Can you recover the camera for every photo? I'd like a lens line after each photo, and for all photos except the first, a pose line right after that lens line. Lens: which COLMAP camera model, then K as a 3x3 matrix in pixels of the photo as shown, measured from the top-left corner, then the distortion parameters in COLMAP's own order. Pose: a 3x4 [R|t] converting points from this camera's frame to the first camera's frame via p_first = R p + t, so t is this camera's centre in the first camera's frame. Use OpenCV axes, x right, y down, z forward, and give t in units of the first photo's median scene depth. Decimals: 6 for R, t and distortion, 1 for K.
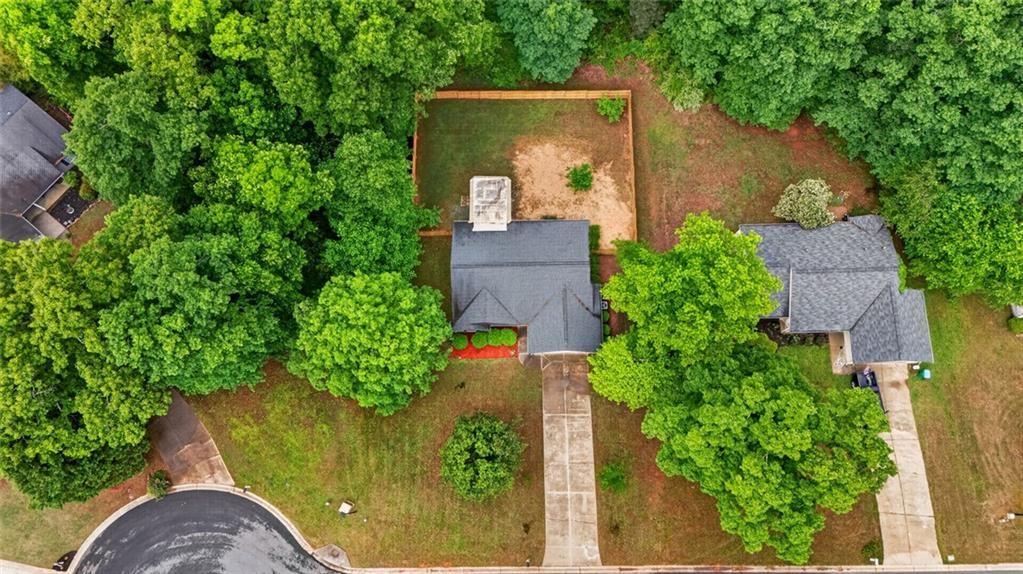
lens RADIAL K [[721.0, 0, 511.5], [0, 721.0, 287.0], [0, 0, 1]] dist [0.007497, 0.002618]
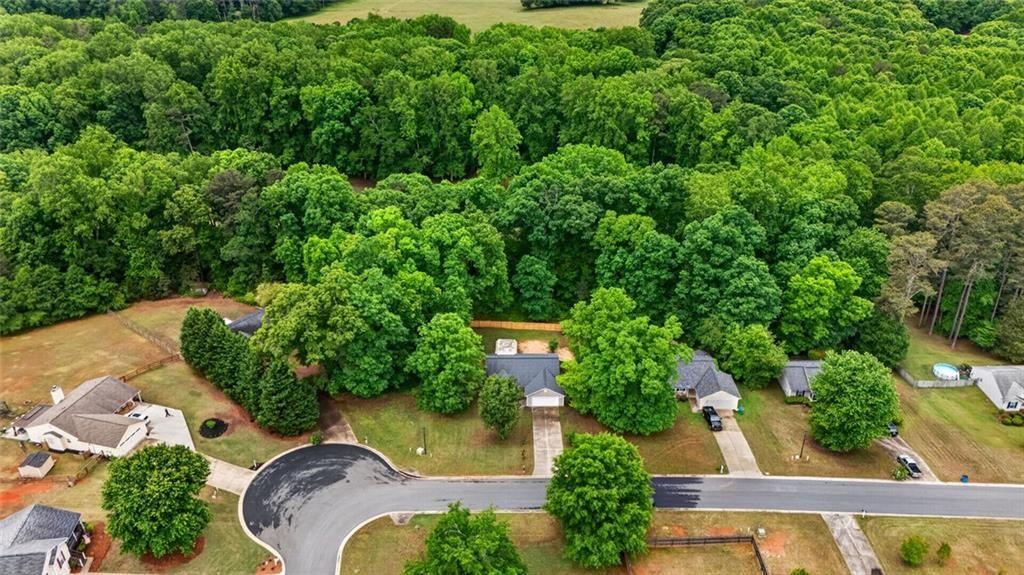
lens RADIAL K [[721.7, 0, 512.0], [0, 721.7, 287.5], [0, 0, 1]] dist [0.007497, 0.002618]
pose [[0.999677, 0.022403, -0.012019, 0.005330], [-0.023979, 0.673770, -0.738552, 1.319087], [-0.008448, 0.738601, 0.674090, -0.475820]]
